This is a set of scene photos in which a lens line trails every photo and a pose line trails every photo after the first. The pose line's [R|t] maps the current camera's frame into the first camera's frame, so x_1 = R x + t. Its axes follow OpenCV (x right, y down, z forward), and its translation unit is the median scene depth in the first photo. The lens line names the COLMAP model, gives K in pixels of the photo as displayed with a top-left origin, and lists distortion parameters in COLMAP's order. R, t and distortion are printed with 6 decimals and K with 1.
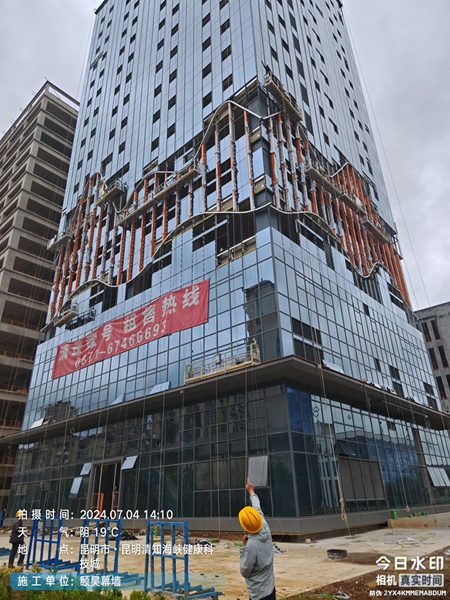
lens RADIAL K [[404.1, 0, 225.0], [0, 404.1, 300.0], [0, 0, 1]] dist [0.103371, -0.112338]
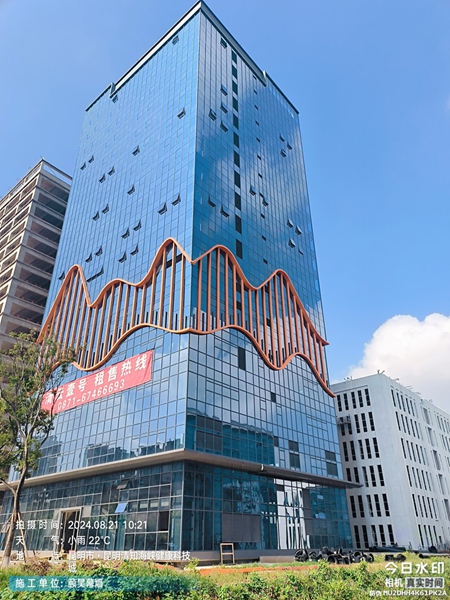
lens RADIAL K [[432.3, 0, 227.8], [0, 432.3, 310.6], [0, 0, 1]] dist [0.023535, 0.001197]
pose [[0.999536, 0.029063, 0.009079, 0.170343], [-0.028647, 0.998665, -0.042990, -0.183371], [-0.010316, 0.042710, 0.999034, -0.393413]]
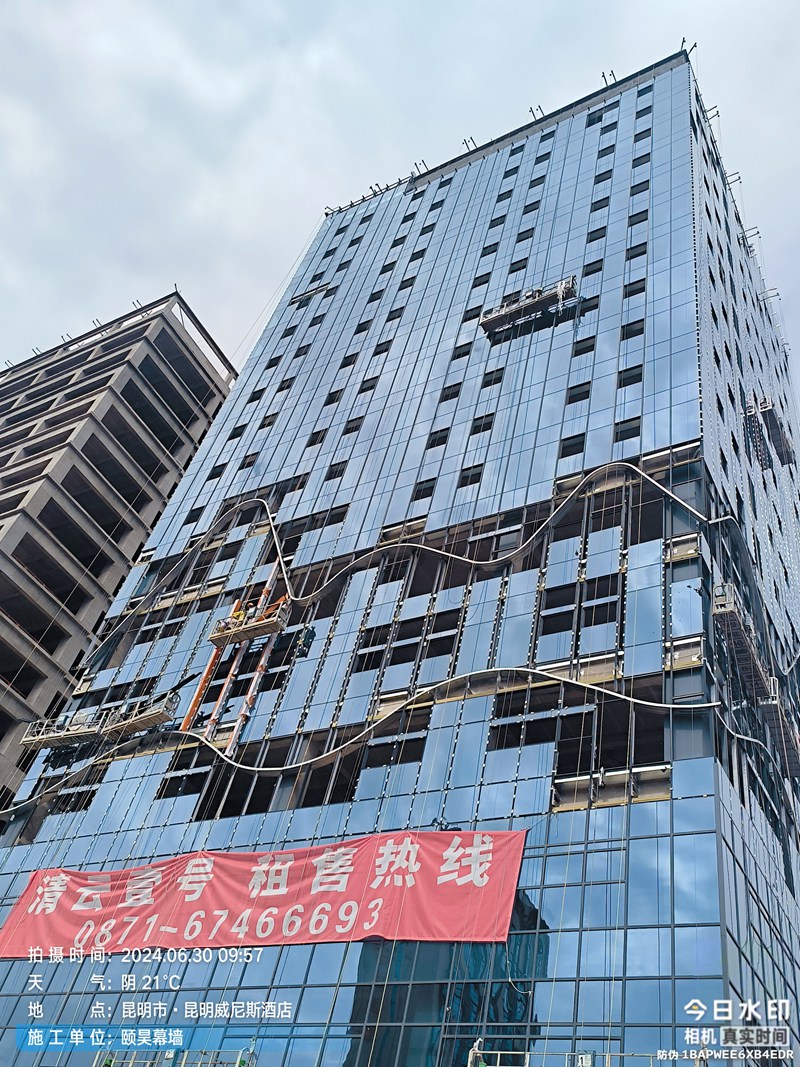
lens RADIAL K [[962.6, 0, 400.0], [0, 962.6, 533.5], [0, 0, 1]] dist [0.036644, -0.000529]
pose [[0.950093, 0.311919, -0.005541, -0.197077], [-0.296569, 0.897541, -0.326294, 0.026844], [-0.096804, 0.311653, 0.945252, -0.000302]]
